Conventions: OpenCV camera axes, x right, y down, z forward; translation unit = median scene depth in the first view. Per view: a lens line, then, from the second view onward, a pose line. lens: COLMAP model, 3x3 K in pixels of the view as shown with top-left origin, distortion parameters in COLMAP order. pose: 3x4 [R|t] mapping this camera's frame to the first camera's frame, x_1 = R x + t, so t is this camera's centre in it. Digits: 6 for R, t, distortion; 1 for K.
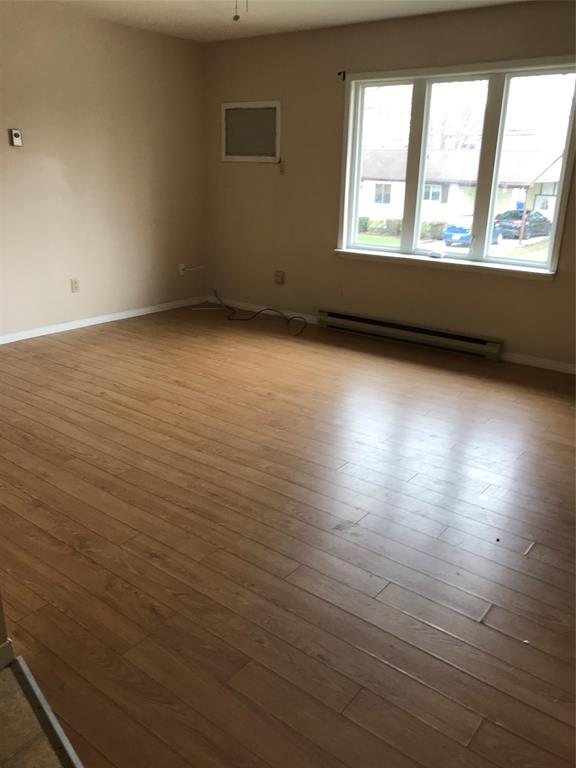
lens RADIAL K [[638.1, 0, 285.7], [0, 638.1, 382.1], [0, 0, 1]] dist [0.001992, -0.000725]
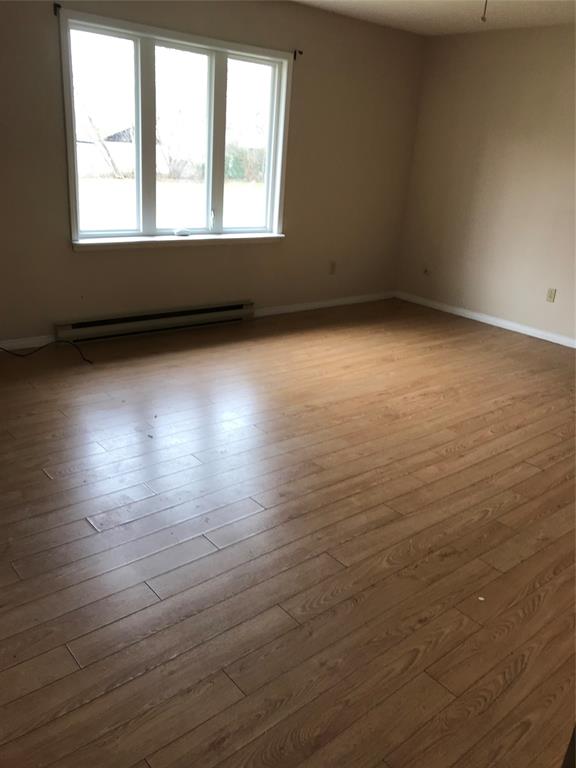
lens RADIAL K [[638.1, 0, 285.7], [0, 638.1, 382.1], [0, 0, 1]] dist [0.001992, -0.000725]
pose [[0.198321, -0.342487, 0.918353, -0.883179], [0.244251, 0.924673, 0.292097, -0.296981], [-0.949216, 0.166379, 0.267035, 0.801416]]
